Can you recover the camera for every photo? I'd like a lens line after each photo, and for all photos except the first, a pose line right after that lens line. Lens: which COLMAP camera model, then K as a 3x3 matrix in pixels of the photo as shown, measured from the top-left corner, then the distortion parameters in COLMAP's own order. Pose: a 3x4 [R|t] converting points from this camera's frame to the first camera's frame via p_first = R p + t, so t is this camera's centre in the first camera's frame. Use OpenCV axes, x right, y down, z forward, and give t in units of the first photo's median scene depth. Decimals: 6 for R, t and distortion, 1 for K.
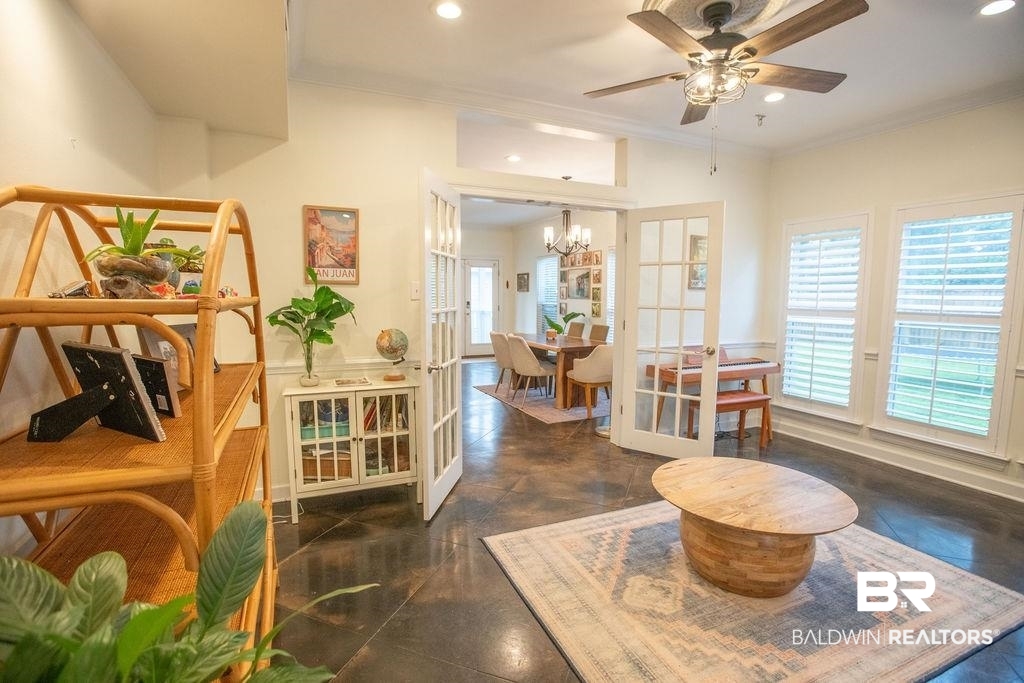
lens RADIAL K [[465.1, 0, 510.4], [0, 465.1, 343.8], [0, 0, 1]] dist [-0.054878, 0.019050]
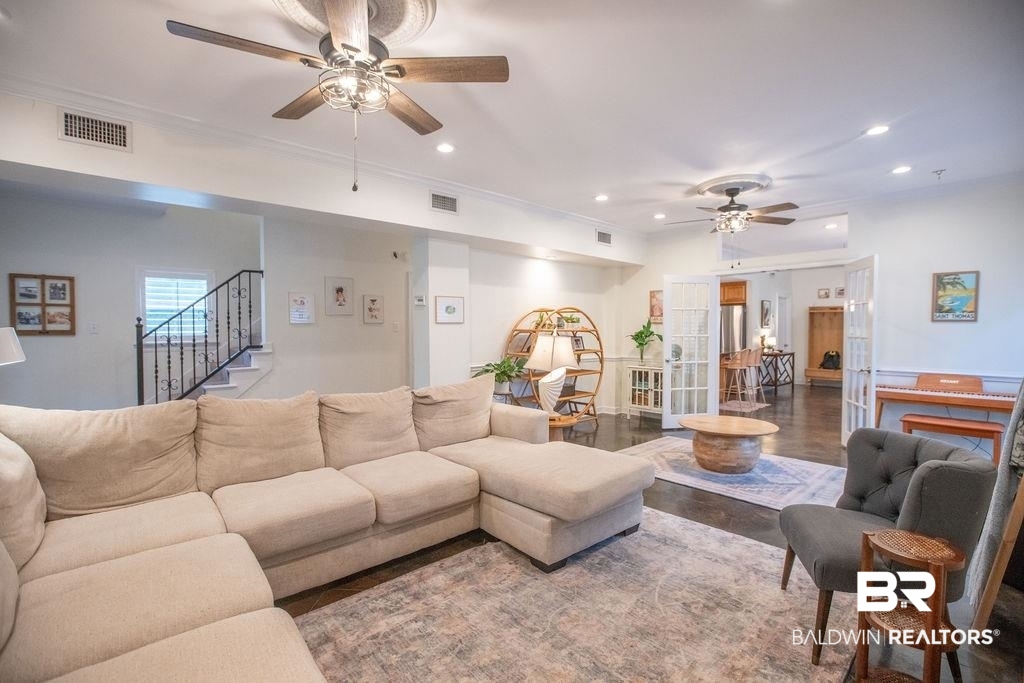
lens RADIAL K [[465.1, 0, 510.4], [0, 465.1, 343.8], [0, 0, 1]] dist [-0.054878, 0.019050]
pose [[0.316986, 0.024822, -0.948105, 1.657810], [-0.099014, 0.995061, -0.007052, 0.062848], [0.943248, 0.096112, 0.317878, -0.431652]]
